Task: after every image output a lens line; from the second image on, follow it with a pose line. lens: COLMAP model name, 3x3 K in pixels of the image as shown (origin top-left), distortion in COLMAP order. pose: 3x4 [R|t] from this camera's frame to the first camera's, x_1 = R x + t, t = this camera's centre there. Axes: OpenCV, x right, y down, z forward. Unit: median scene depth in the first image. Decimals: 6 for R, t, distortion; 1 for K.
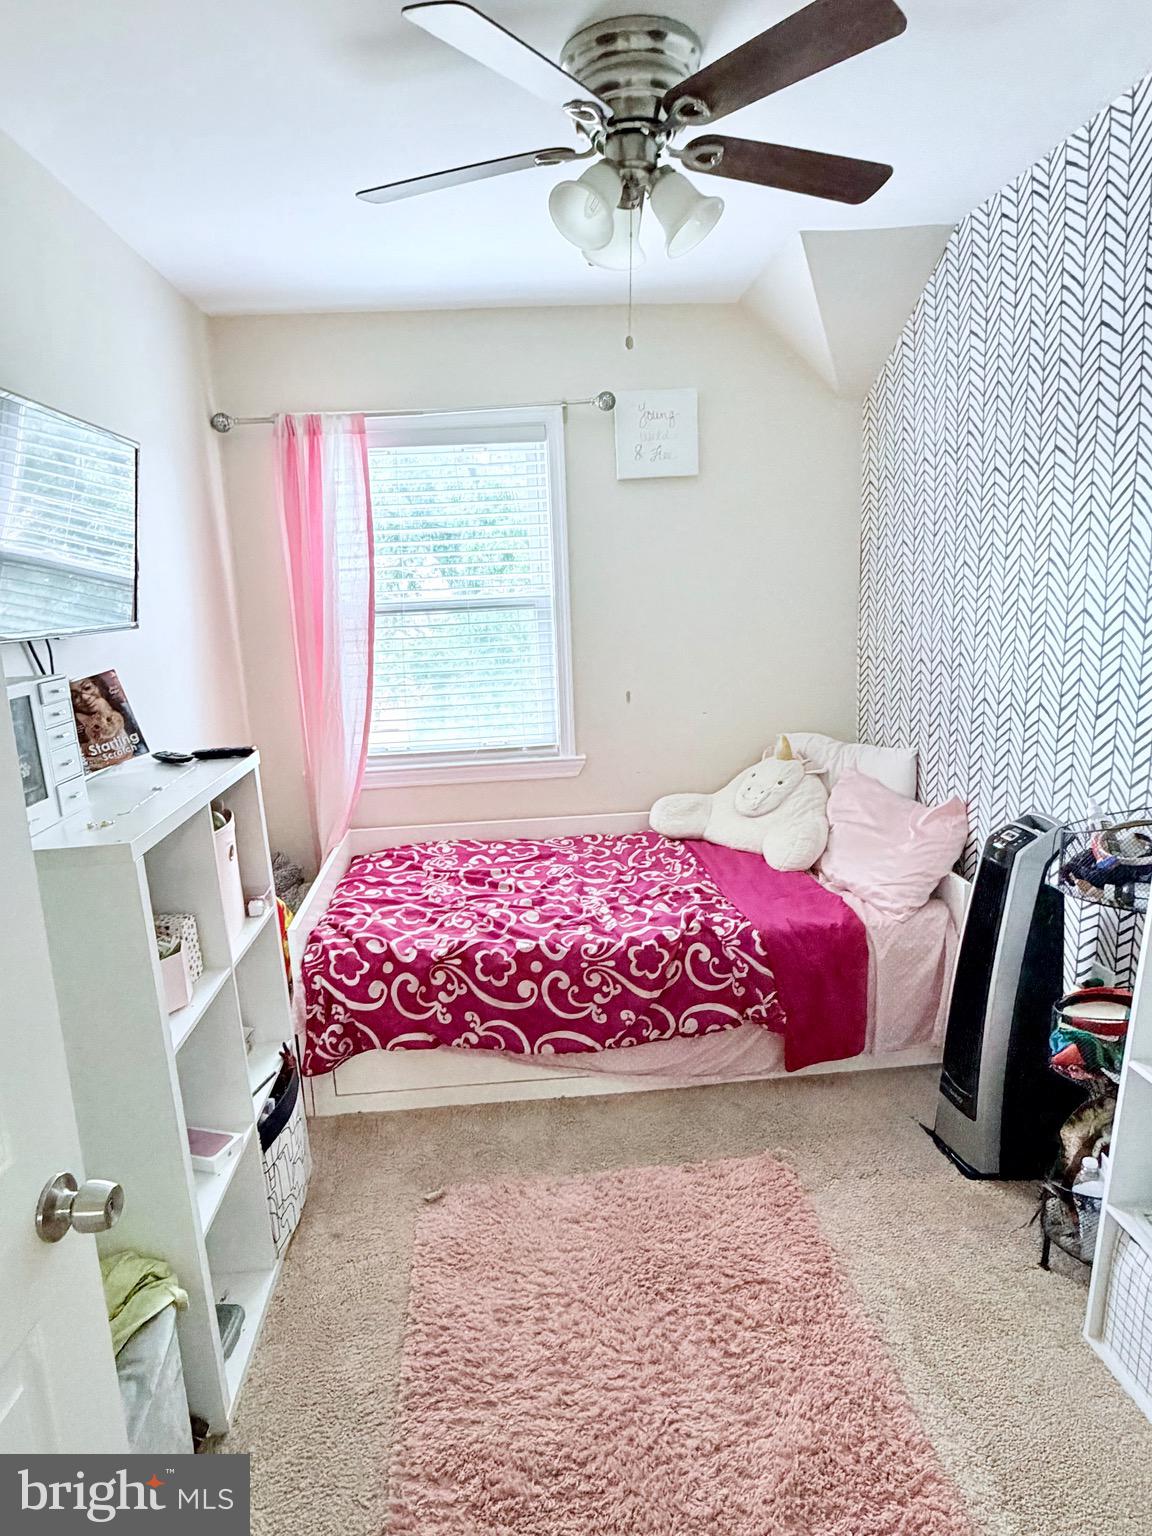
lens RADIAL K [[905.5, 0, 574.1], [0, 905.5, 765.7], [0, 0, 1]] dist [-0.000875, -0.000100]
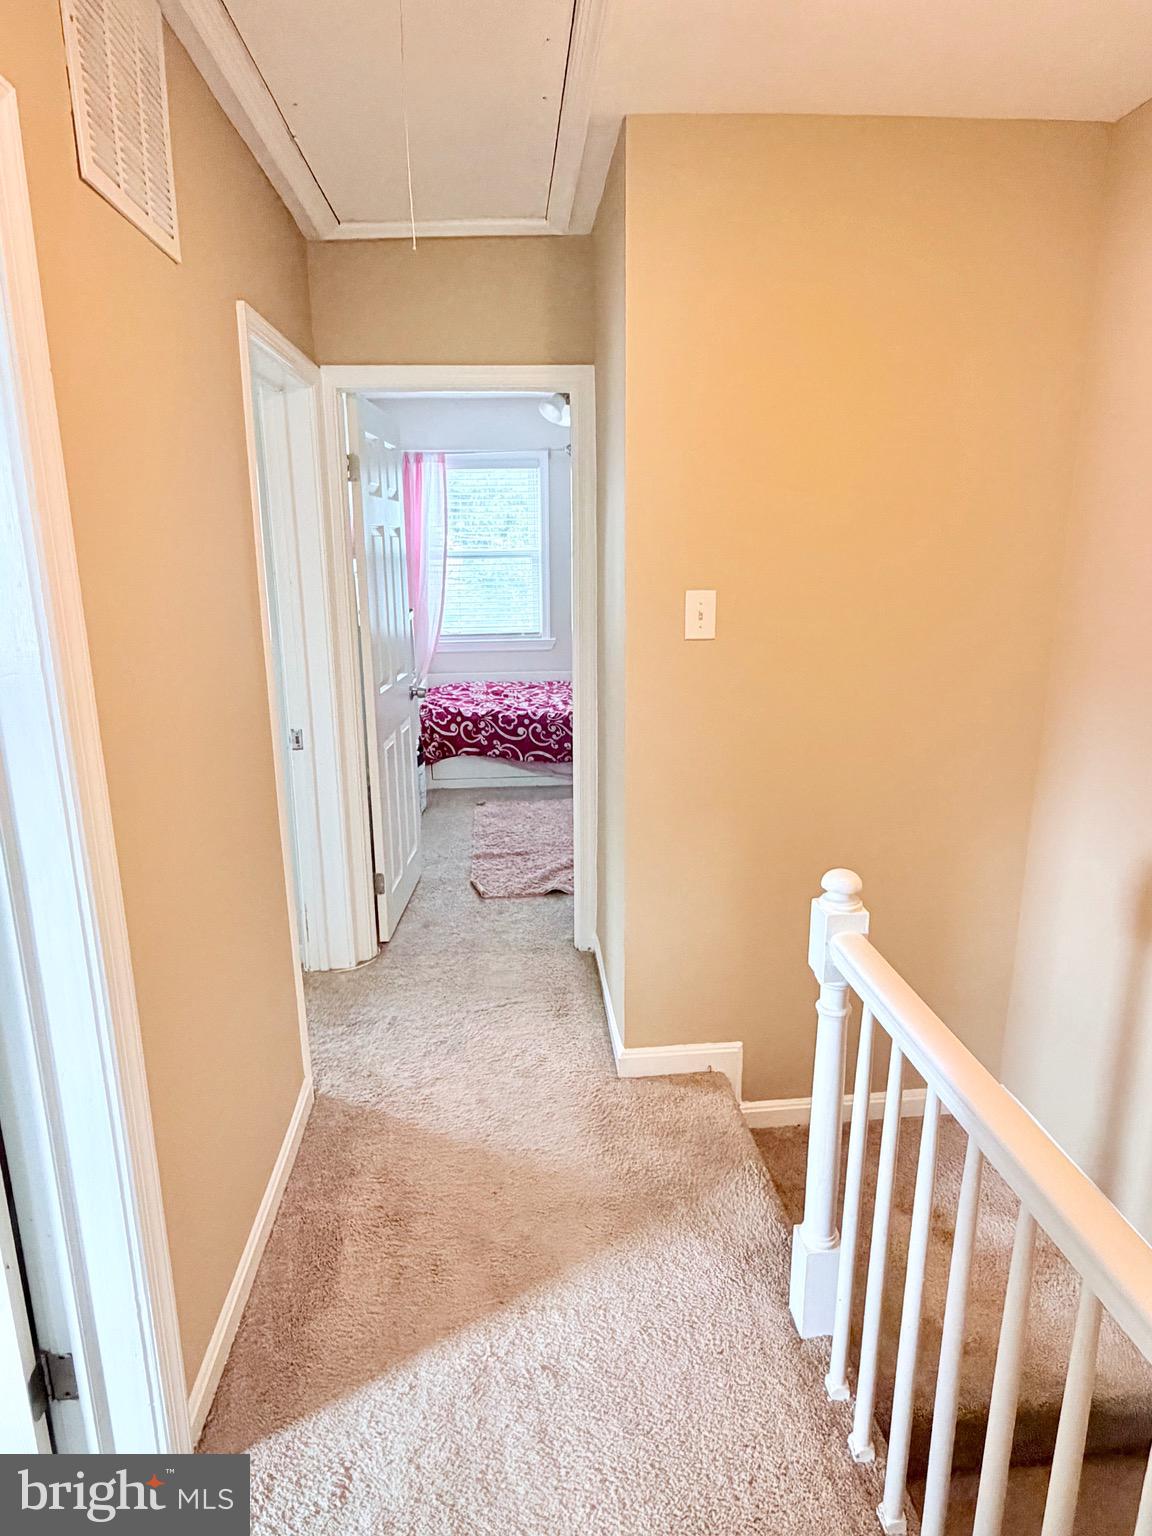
lens RADIAL K [[905.5, 0, 574.9], [0, 905.5, 766.2], [0, 0, 1]] dist [-0.000875, -0.000100]
pose [[0.999450, 0.031014, 0.011736, 0.052650], [-0.031507, 0.998515, 0.044432, 0.229329], [-0.010340, -0.044777, 0.998943, -1.186228]]
